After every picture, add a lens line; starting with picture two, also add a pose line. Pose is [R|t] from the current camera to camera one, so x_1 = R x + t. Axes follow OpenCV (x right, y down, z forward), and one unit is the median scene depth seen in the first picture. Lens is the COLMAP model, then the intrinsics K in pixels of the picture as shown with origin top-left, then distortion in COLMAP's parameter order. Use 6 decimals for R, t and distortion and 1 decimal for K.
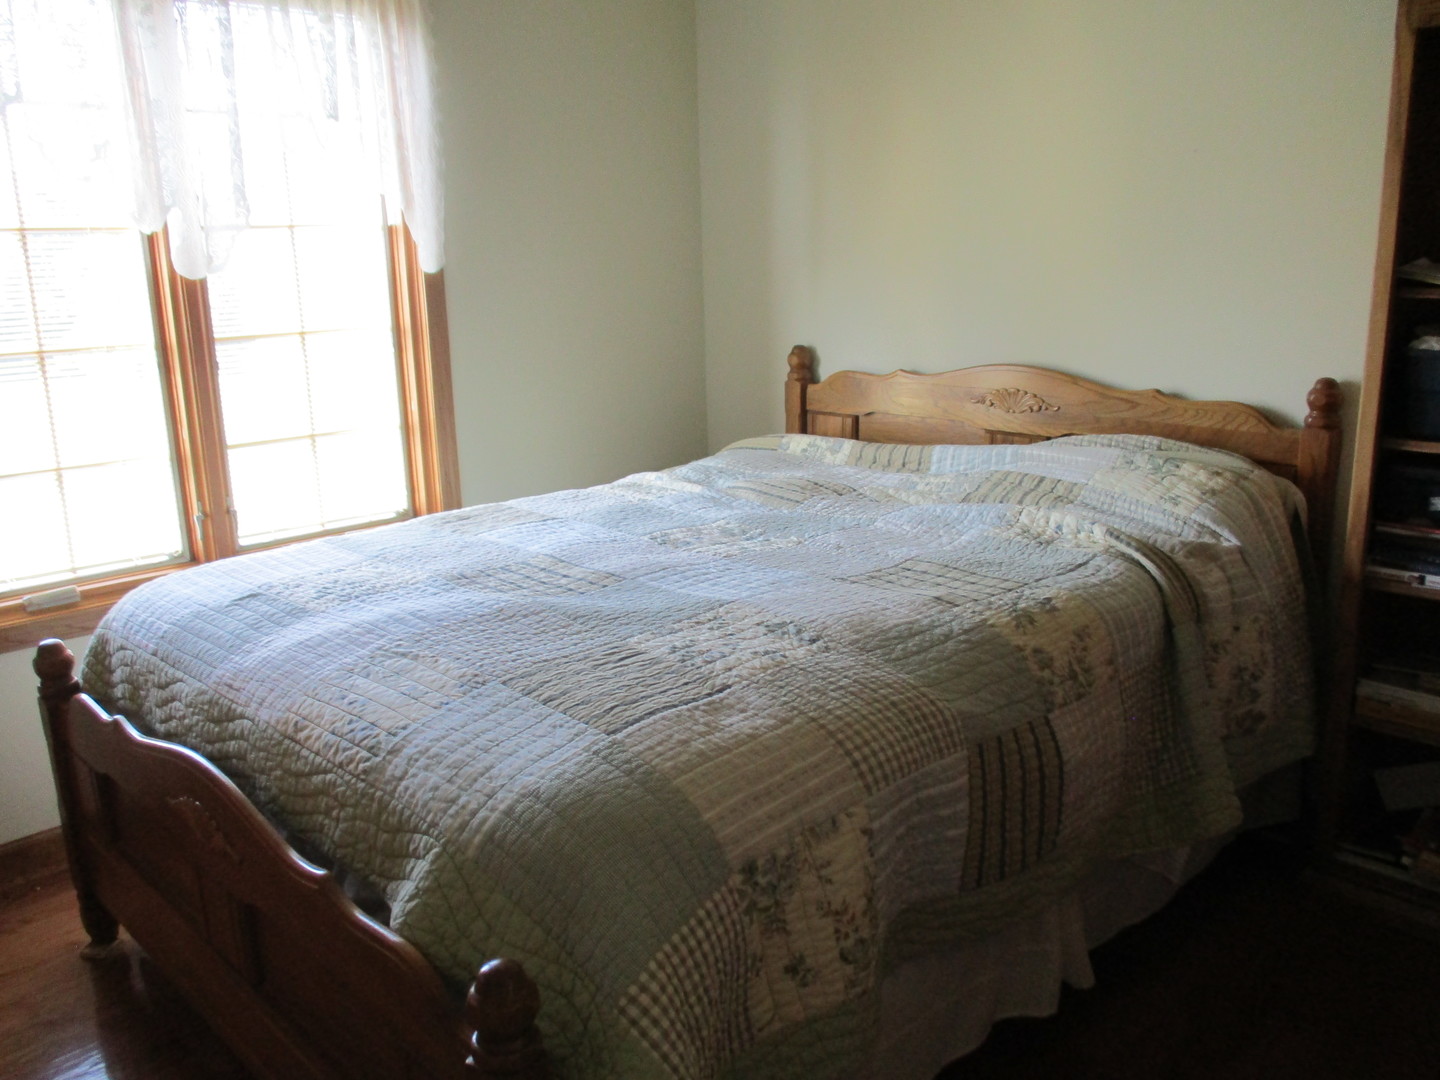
lens RADIAL K [[1205.7, 0, 723.9], [0, 1205.7, 529.2], [0, 0, 1]] dist [-0.025656, 0.011849]
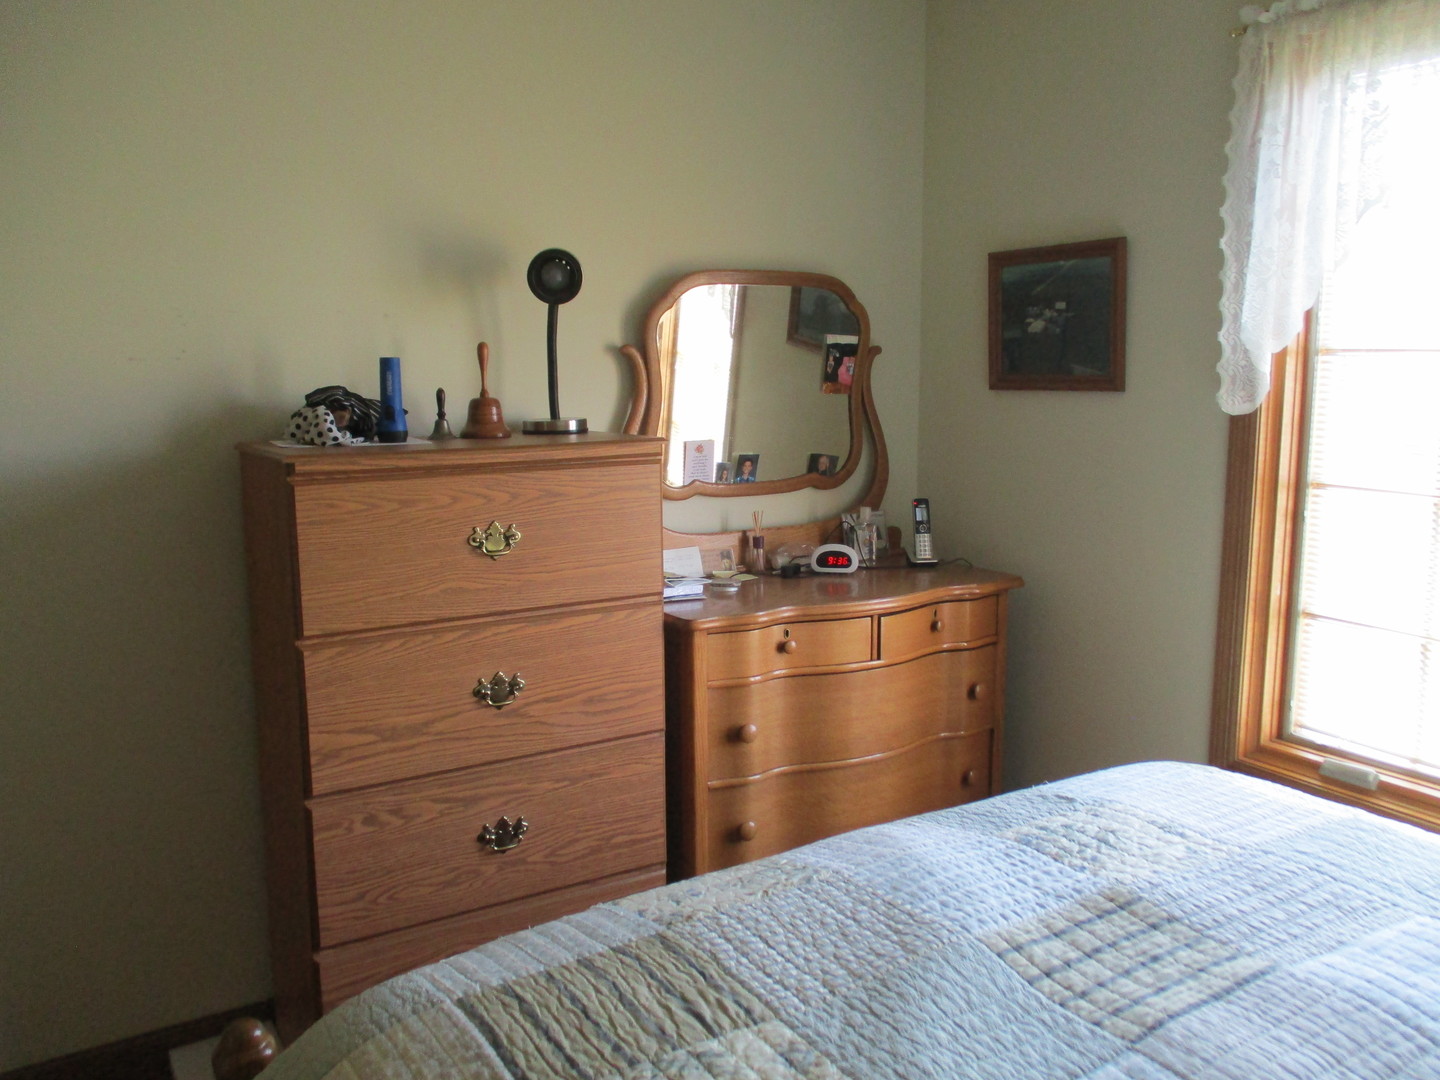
lens RADIAL K [[1205.7, 0, 723.9], [0, 1205.7, 529.2], [0, 0, 1]] dist [-0.025656, 0.011849]
pose [[-0.184698, 0.168115, -0.968310, 0.422361], [-0.235044, 0.949113, 0.209615, -0.240180], [0.954275, 0.266311, -0.135785, 0.840027]]
